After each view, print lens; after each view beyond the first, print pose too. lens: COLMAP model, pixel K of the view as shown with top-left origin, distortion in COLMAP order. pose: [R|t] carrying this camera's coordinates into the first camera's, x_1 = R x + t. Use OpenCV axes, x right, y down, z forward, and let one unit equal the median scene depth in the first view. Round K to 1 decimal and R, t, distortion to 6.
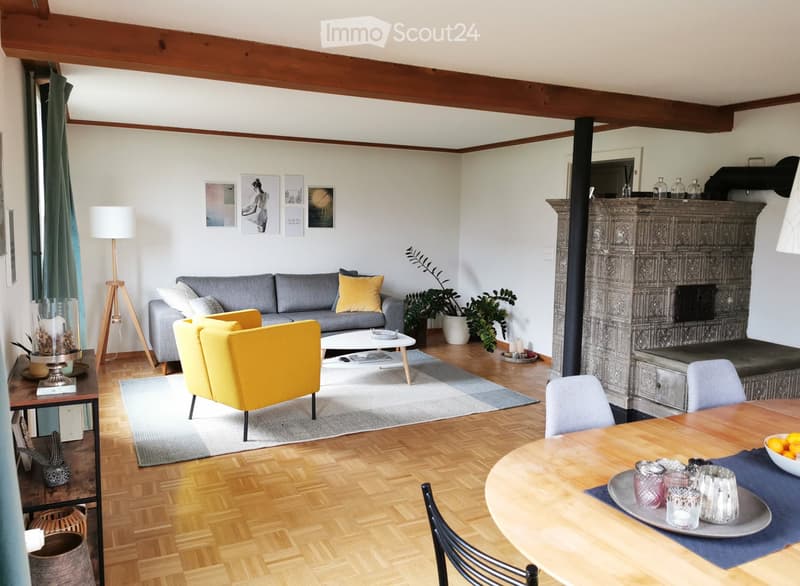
lens RADIAL K [[678.9, 0, 384.6], [0, 678.9, 291.8], [0, 0, 1]] dist [0.041227, -0.001598]
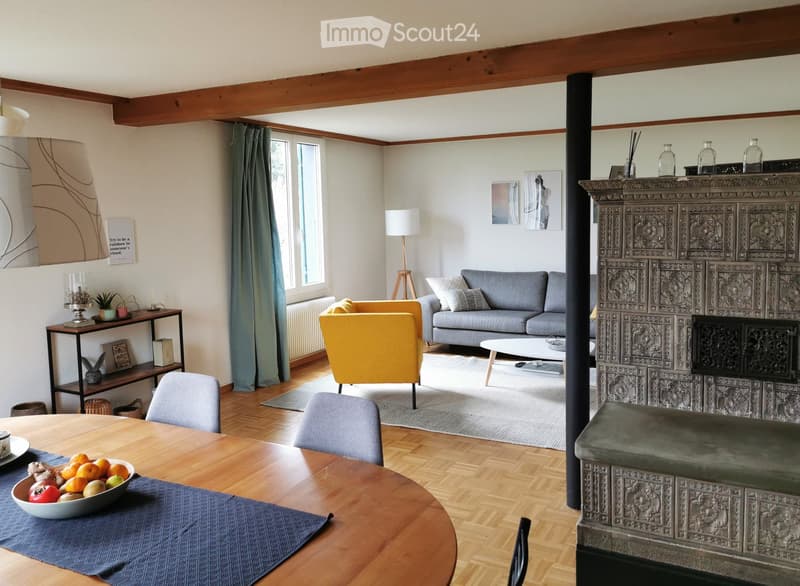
lens RADIAL K [[678.9, 0, 384.6], [0, 678.9, 291.8], [0, 0, 1]] dist [0.041227, -0.001598]
pose [[0.529693, 0.071730, -0.845151, 0.743587], [-0.064134, 0.996952, 0.044418, -0.036665], [0.845761, 0.030675, 0.532679, 0.396551]]
